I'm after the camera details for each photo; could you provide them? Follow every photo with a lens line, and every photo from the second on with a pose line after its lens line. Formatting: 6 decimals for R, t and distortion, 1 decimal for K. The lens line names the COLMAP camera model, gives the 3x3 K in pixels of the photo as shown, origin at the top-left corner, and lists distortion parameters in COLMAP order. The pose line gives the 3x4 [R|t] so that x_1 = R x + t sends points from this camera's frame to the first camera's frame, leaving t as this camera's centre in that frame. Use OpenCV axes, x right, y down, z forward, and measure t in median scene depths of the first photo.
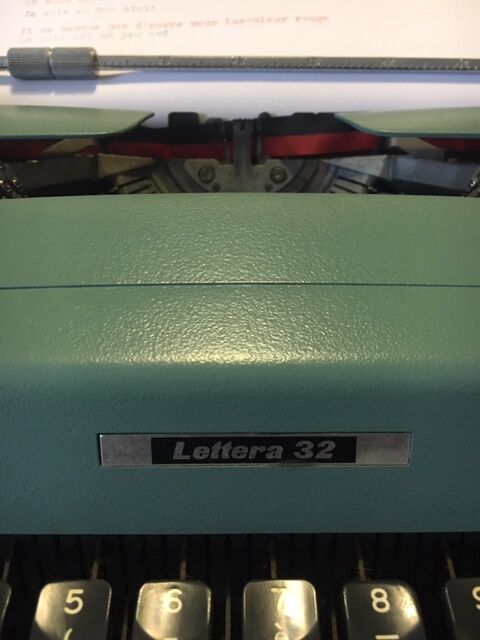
lens RADIAL K [[592.0, 0, 240.0], [0, 592.0, 320.0], [0, 0, 1]] dist [0.057794, -0.164247]
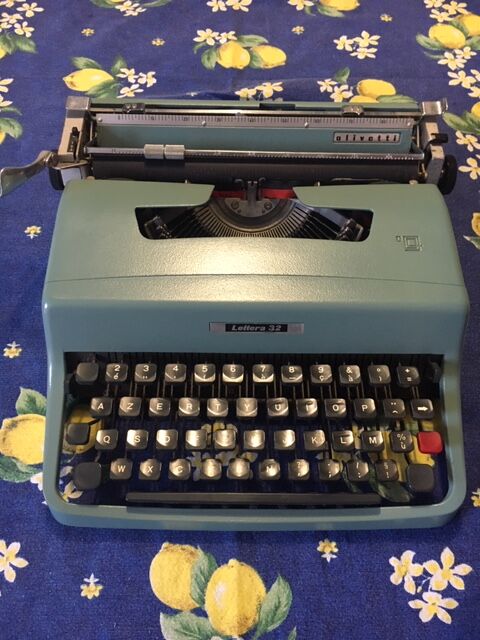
lens RADIAL K [[555.6, 0, 242.3], [0, 555.6, 329.8], [0, 0, 1]] dist [0.054180, -0.094032]
pose [[0.999820, 0.014758, 0.011915, -0.048546], [-0.016757, 0.981578, 0.190328, -0.189111], [-0.008887, -0.190493, 0.981648, -1.075981]]
